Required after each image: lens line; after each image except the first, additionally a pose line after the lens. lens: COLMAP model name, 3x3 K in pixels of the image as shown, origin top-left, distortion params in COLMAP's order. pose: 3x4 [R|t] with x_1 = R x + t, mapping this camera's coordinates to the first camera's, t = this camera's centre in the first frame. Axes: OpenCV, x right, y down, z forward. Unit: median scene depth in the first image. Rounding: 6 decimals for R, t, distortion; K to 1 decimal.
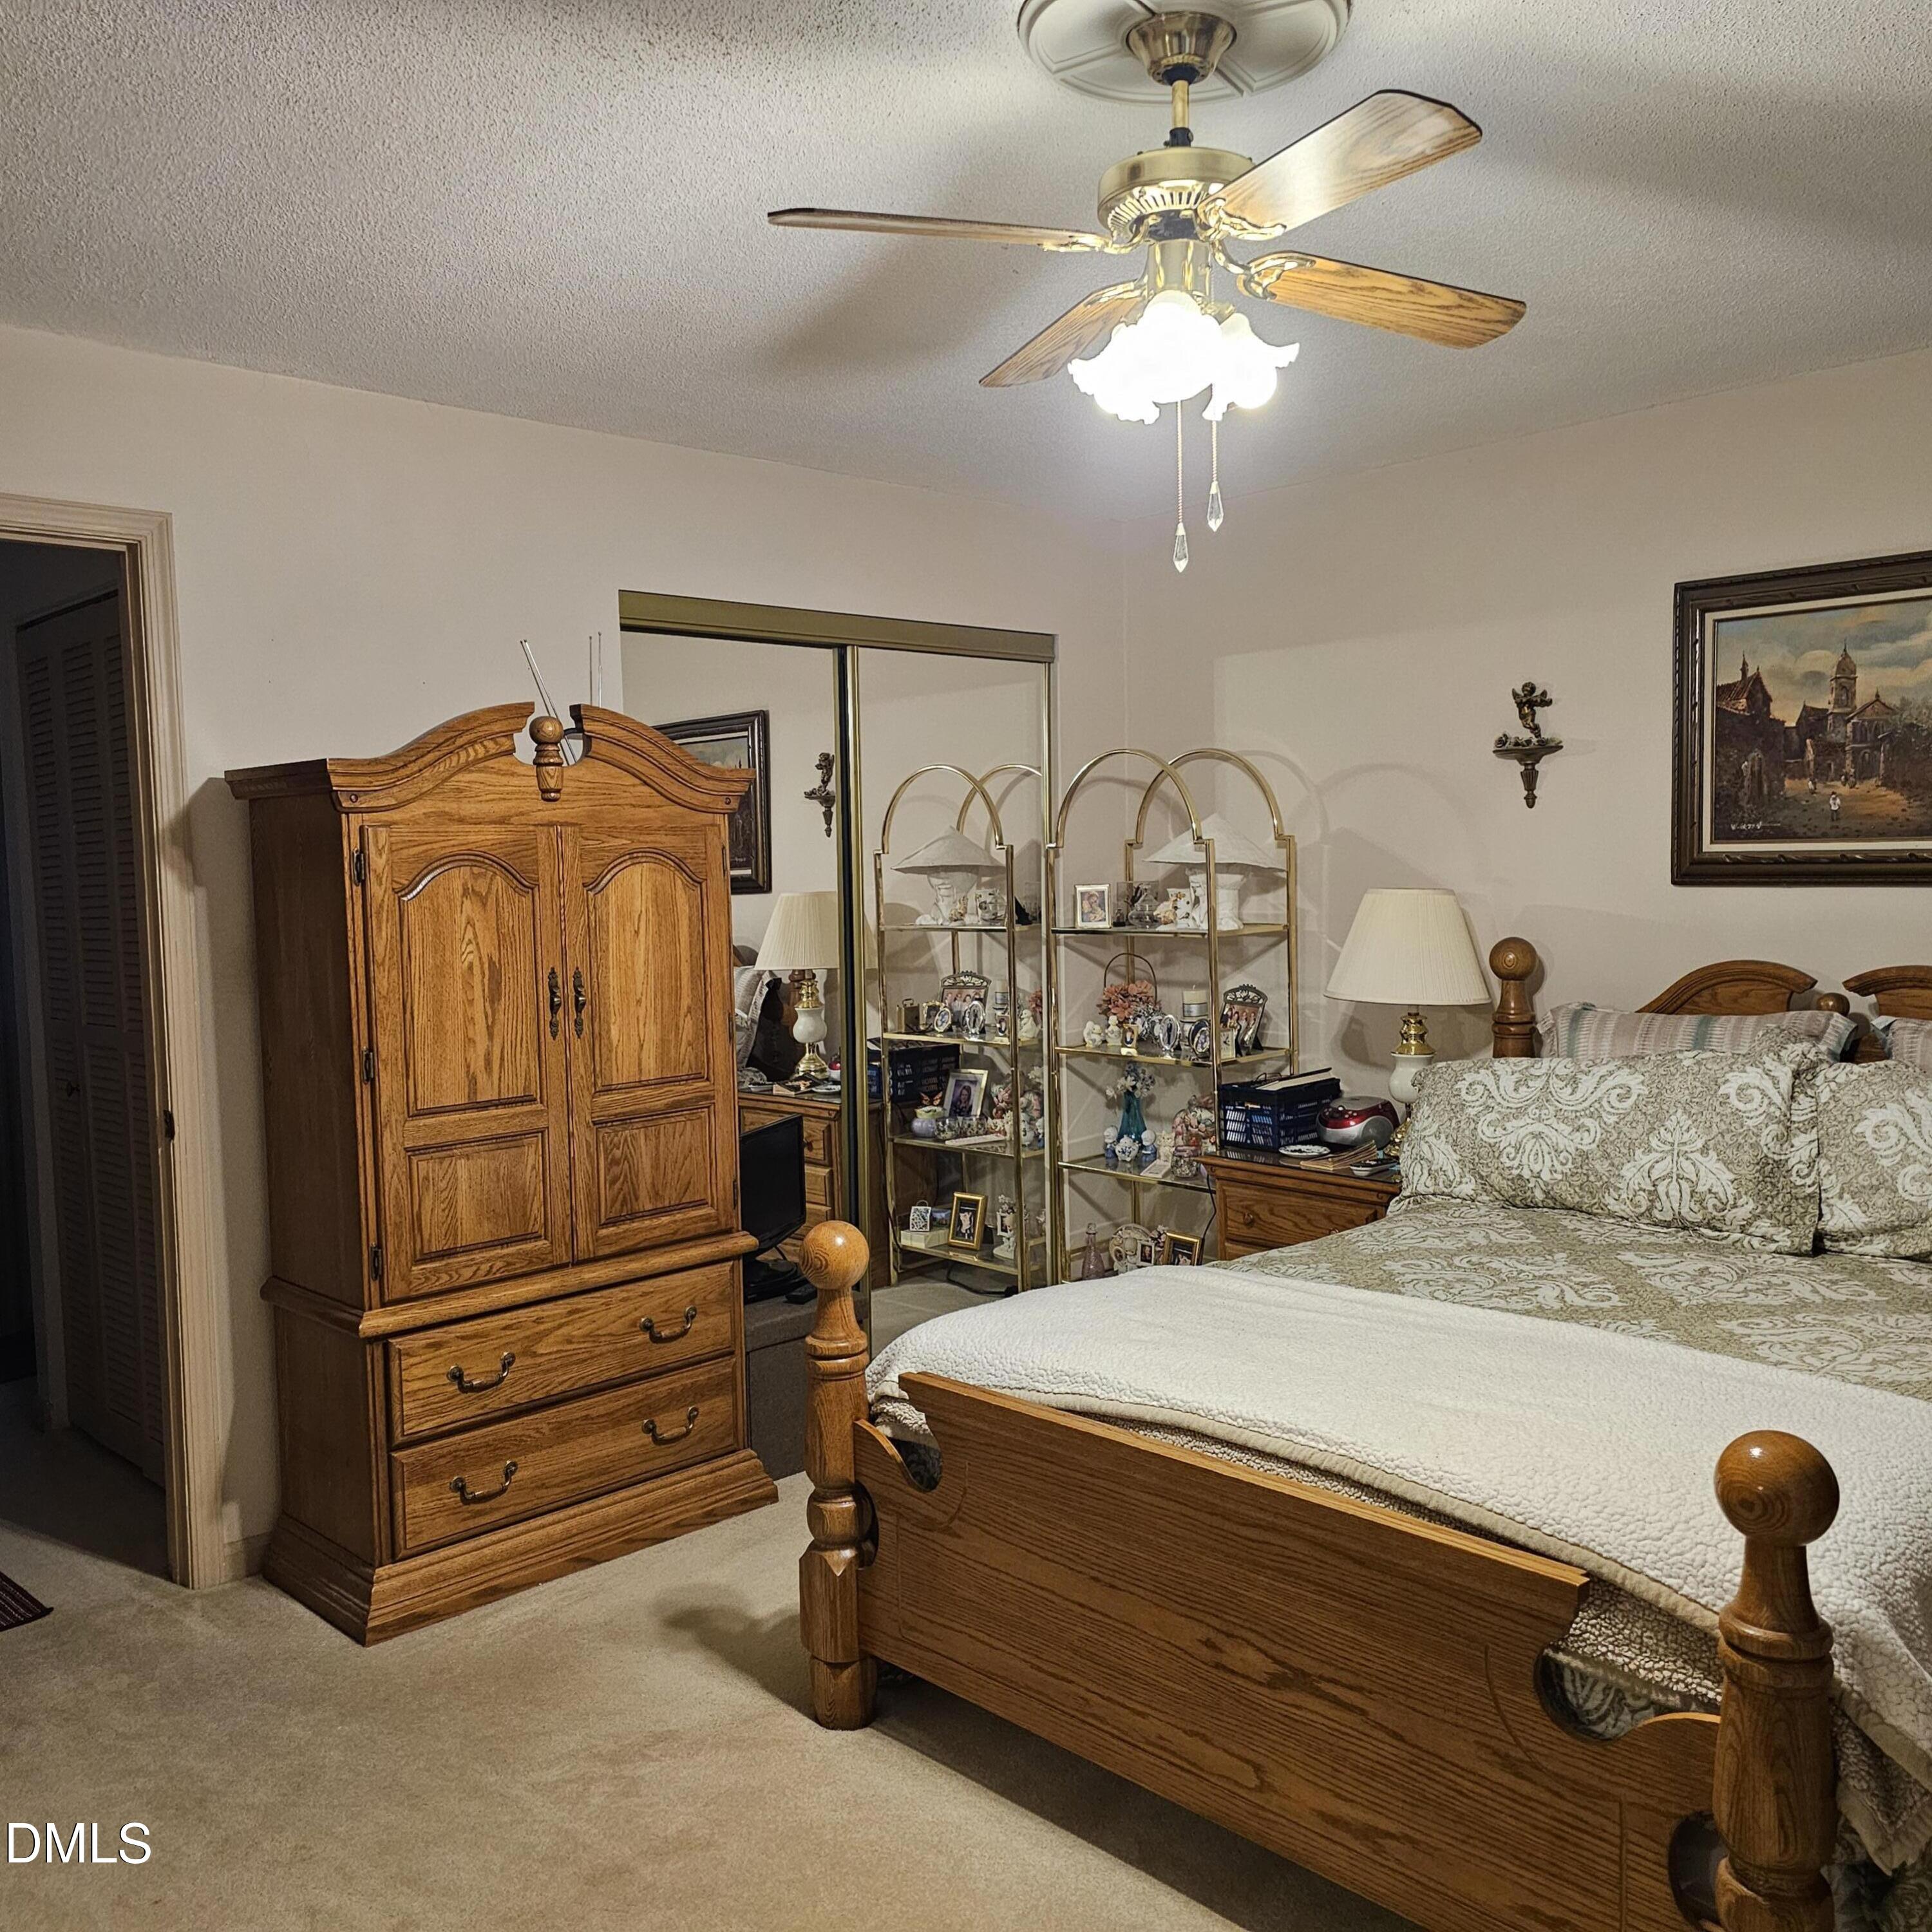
lens RADIAL K [[1731.3, 0, 969.8], [0, 1731.3, 964.9], [0, 0, 1]] dist [0.079264, -0.101494]
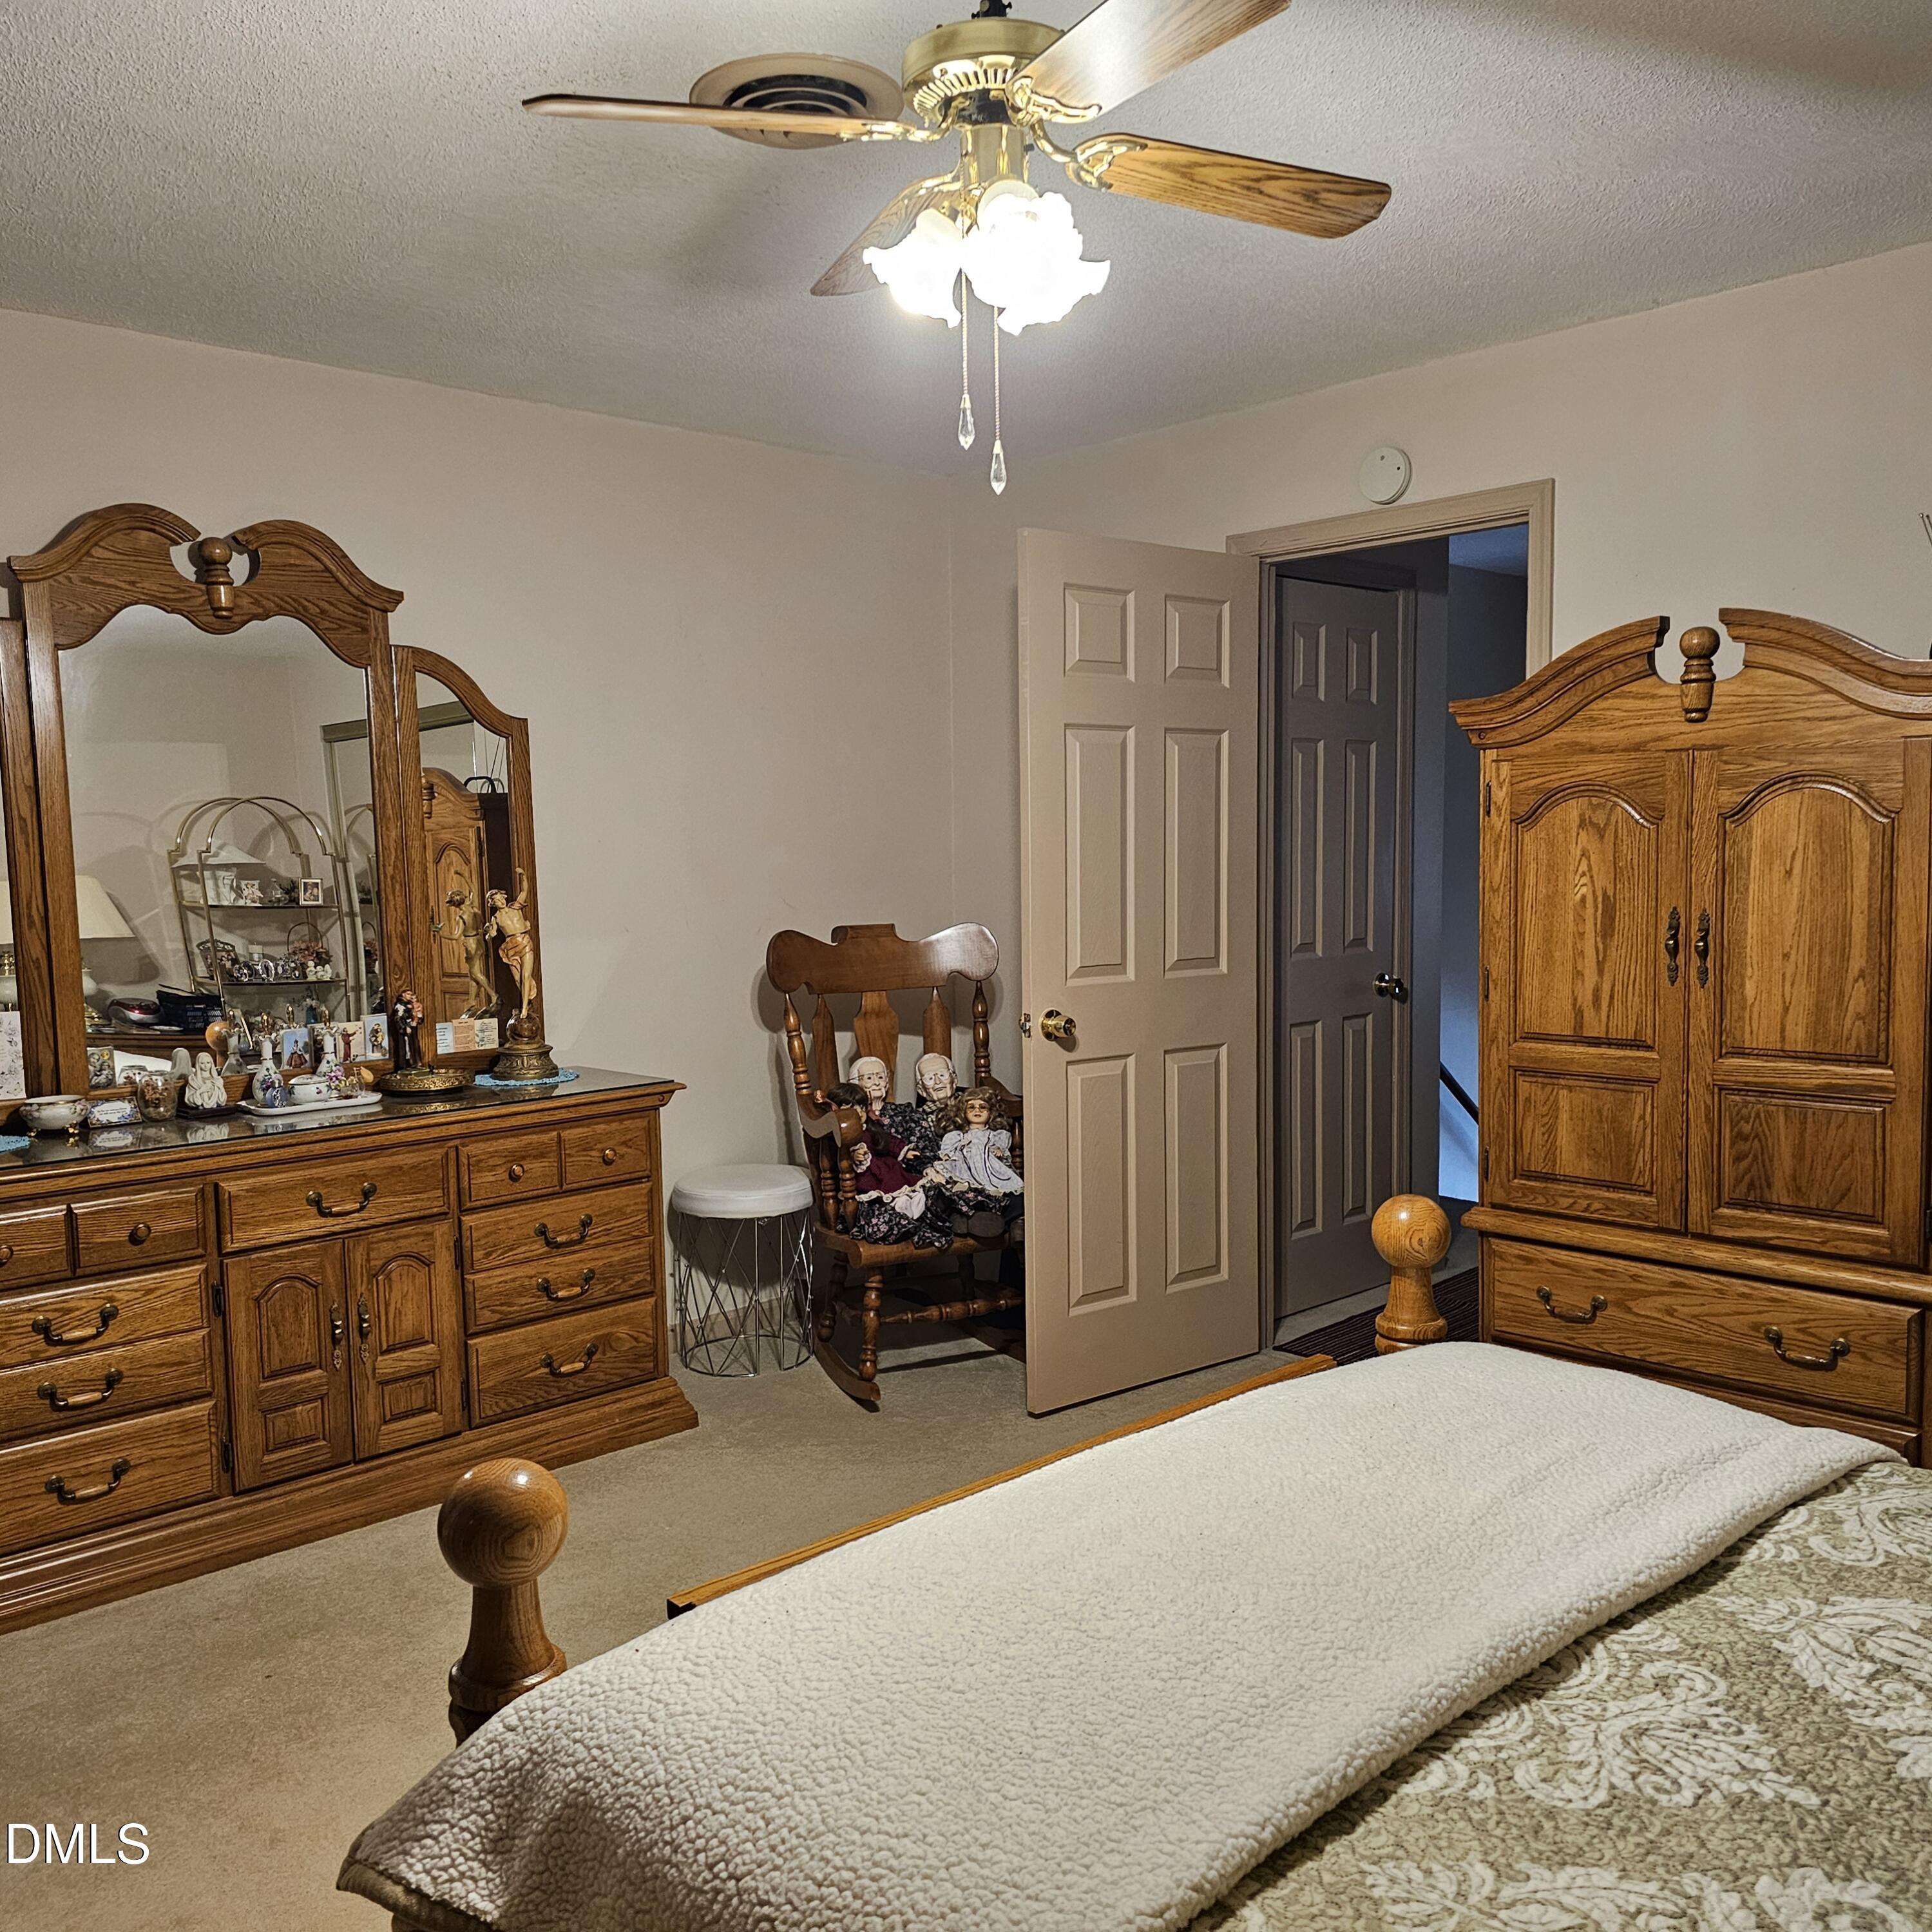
lens RADIAL K [[1731.3, 0, 969.3], [0, 1731.3, 967.8], [0, 0, 1]] dist [0.079264, -0.101494]
pose [[-0.017060, 0.109415, -0.993850, 0.688279], [-0.026804, 0.993587, 0.109846, -0.058141], [0.999495, 0.028513, -0.014018, 0.649652]]
